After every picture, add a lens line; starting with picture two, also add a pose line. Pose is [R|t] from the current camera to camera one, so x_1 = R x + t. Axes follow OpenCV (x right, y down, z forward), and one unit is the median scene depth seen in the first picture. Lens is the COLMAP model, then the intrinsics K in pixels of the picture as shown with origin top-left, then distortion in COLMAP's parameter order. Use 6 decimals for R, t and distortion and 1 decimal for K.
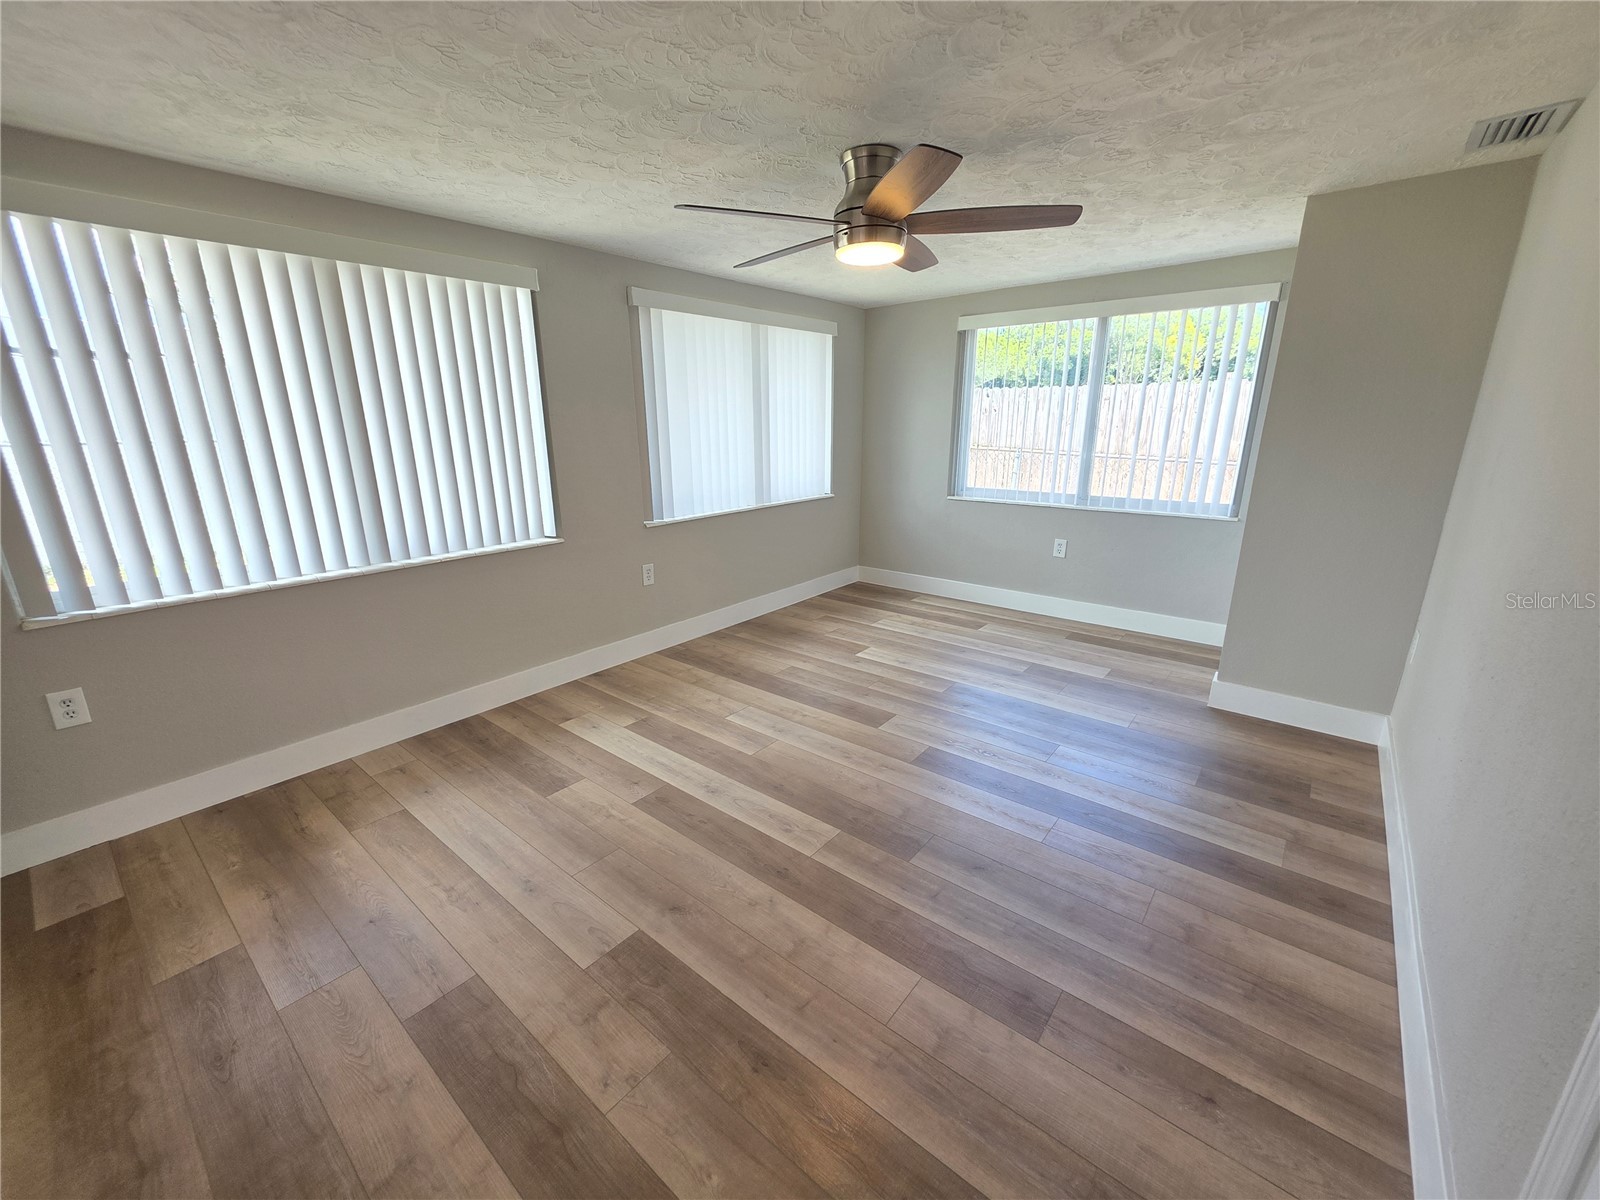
lens RADIAL K [[643.1, 0, 790.5], [0, 643.1, 600.0], [0, 0, 1]] dist [0.000450, 0.000070]
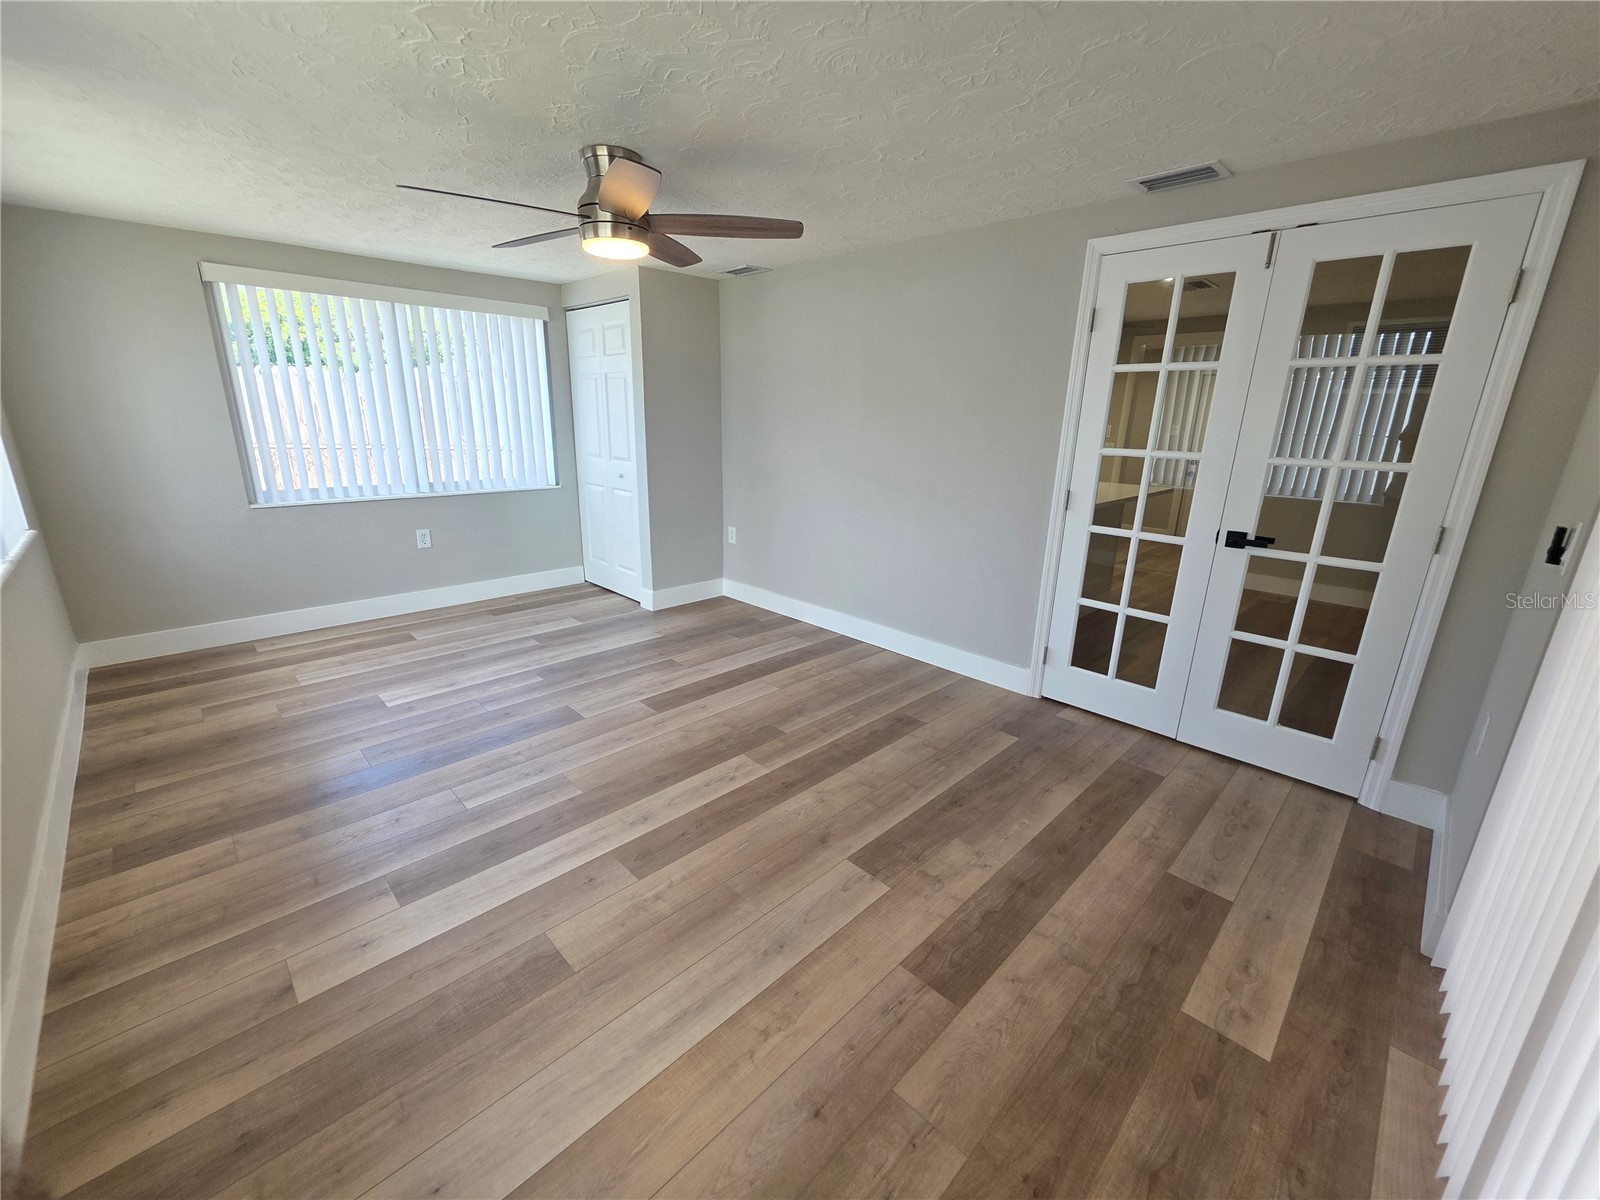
lens RADIAL K [[643.1, 0, 790.5], [0, 643.1, 600.0], [0, 0, 1]] dist [0.000450, 0.000070]
pose [[0.105998, -0.267326, 0.957758, -0.556200], [0.252174, 0.938923, 0.234160, -0.094511], [-0.961859, 0.216701, 0.166936, 0.372129]]
